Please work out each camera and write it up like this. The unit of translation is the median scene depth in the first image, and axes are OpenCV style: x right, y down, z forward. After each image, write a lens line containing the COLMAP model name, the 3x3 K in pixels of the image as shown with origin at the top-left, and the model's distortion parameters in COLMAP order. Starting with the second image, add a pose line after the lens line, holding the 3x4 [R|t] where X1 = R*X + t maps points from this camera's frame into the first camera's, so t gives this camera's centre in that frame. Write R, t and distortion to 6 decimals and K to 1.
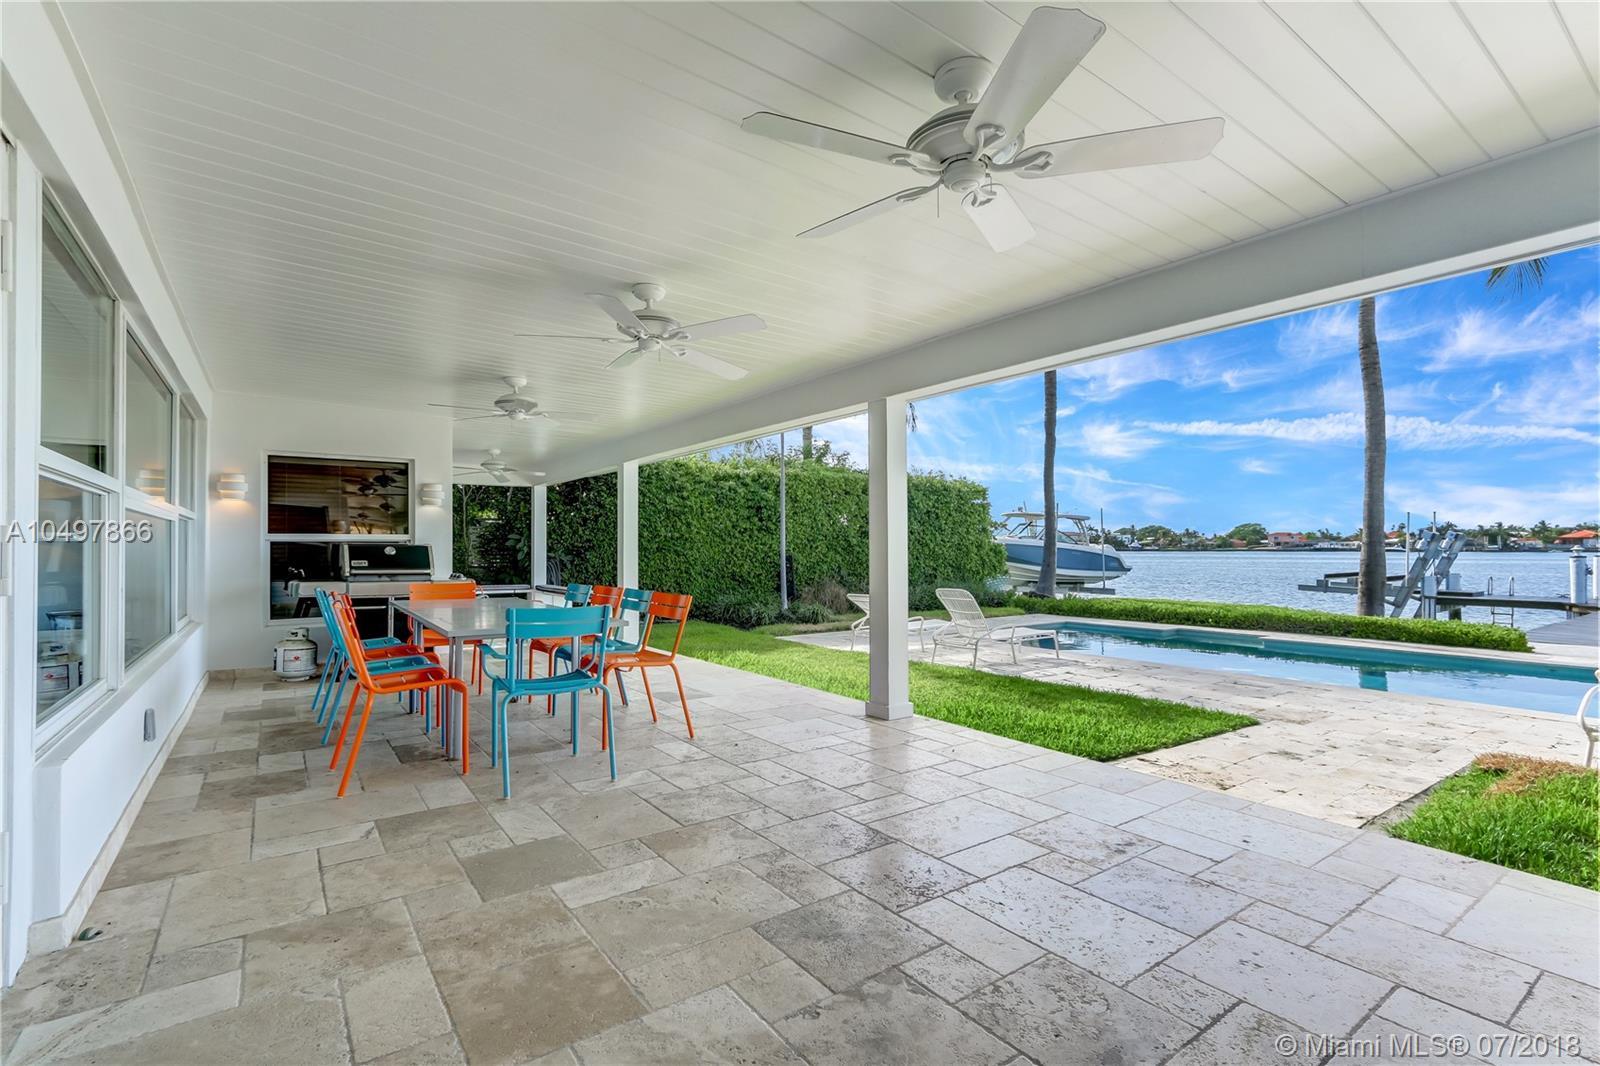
lens RADIAL K [[725.3, 0, 780.4], [0, 725.3, 542.7], [0, 0, 1]] dist [-0.001022, -0.000320]
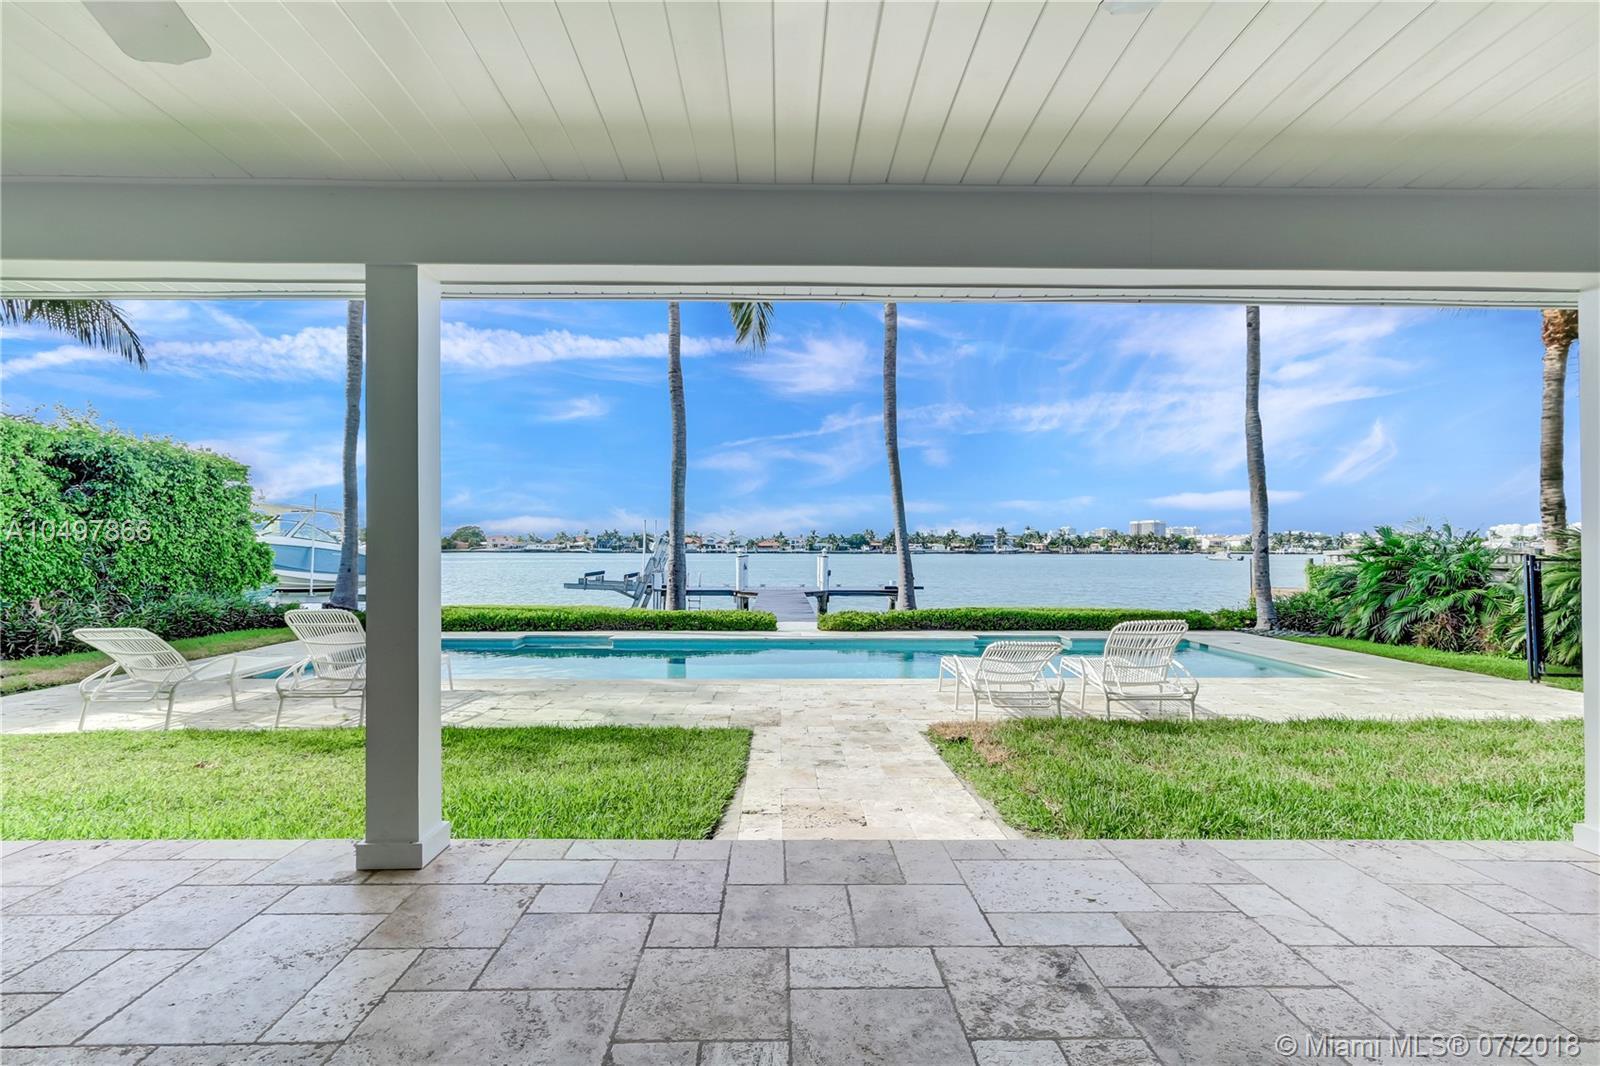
lens RADIAL K [[761.1, 0, 784.4], [0, 761.1, 530.4], [0, 0, 1]] dist [-0.002536, -0.000185]
pose [[0.567191, 0.024099, 0.823234, -0.068285], [-0.009950, 0.999699, -0.022409, 0.003196], [-0.823526, 0.004519, 0.567260, 0.193463]]
